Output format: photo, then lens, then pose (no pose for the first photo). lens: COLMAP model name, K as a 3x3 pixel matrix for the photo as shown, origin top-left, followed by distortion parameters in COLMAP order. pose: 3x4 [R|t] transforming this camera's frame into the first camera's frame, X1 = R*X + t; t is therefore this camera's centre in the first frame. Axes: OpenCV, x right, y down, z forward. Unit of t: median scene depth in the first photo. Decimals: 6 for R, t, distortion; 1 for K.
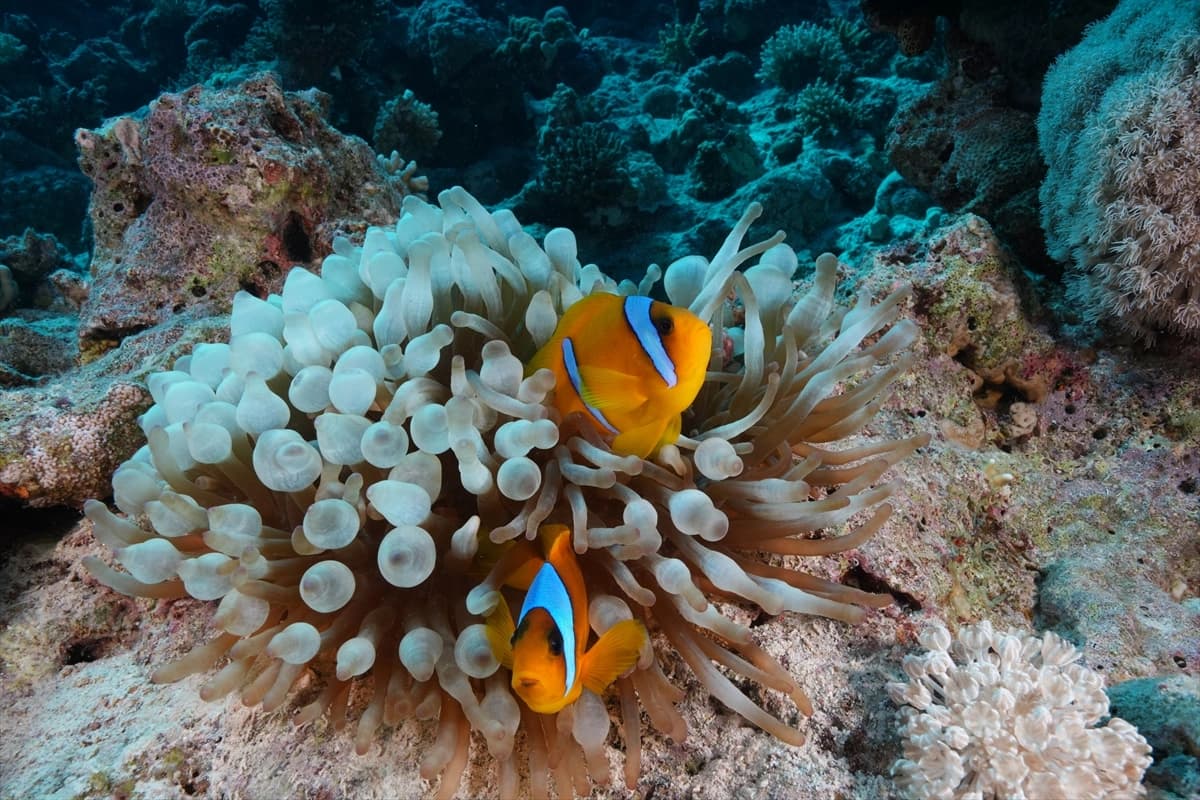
lens RADIAL K [[798.7, 0, 600.1], [0, 798.7, 377.1], [0, 0, 1]] dist [0.034288, -0.005114]
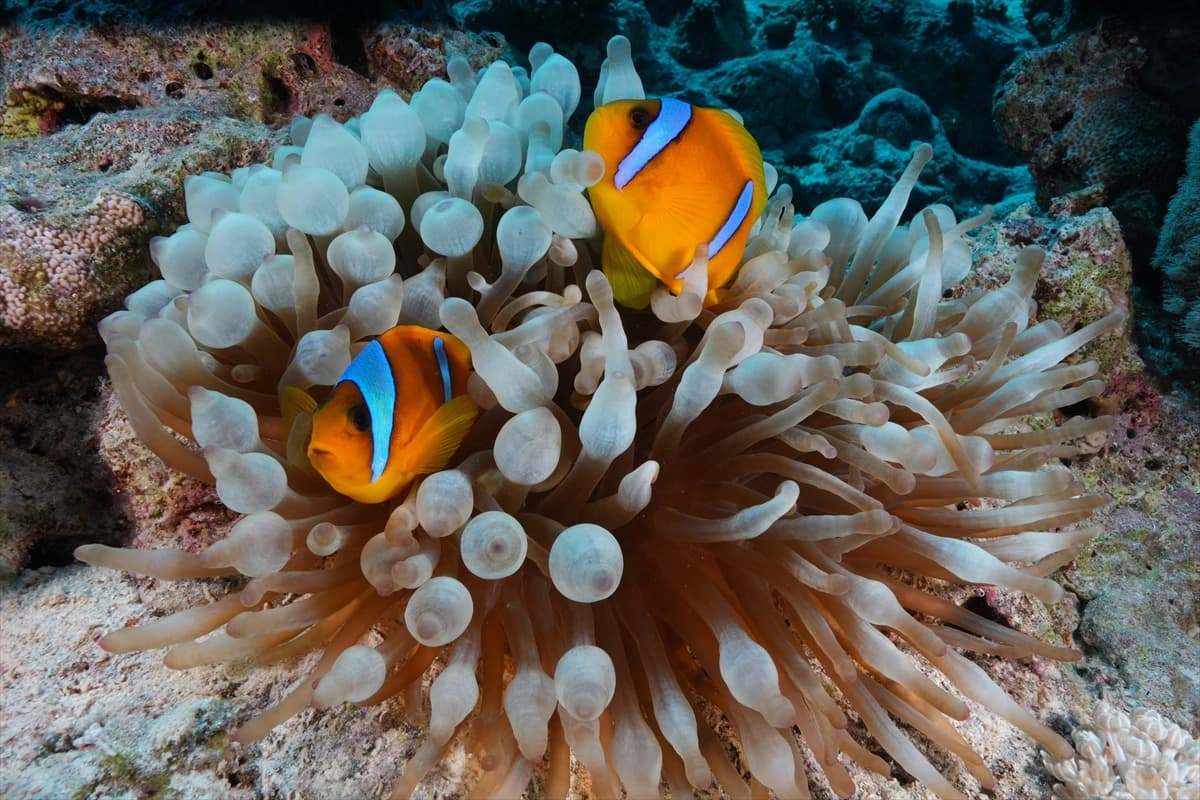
lens RADIAL K [[798.7, 0, 600.1], [0, 798.7, 377.1], [0, 0, 1]] dist [0.034288, -0.005114]
pose [[0.960757, 0.191884, 0.200315, -0.259681], [-0.227588, 0.958128, 0.173763, -0.052848], [-0.158585, -0.212534, 0.964199, 0.178666]]
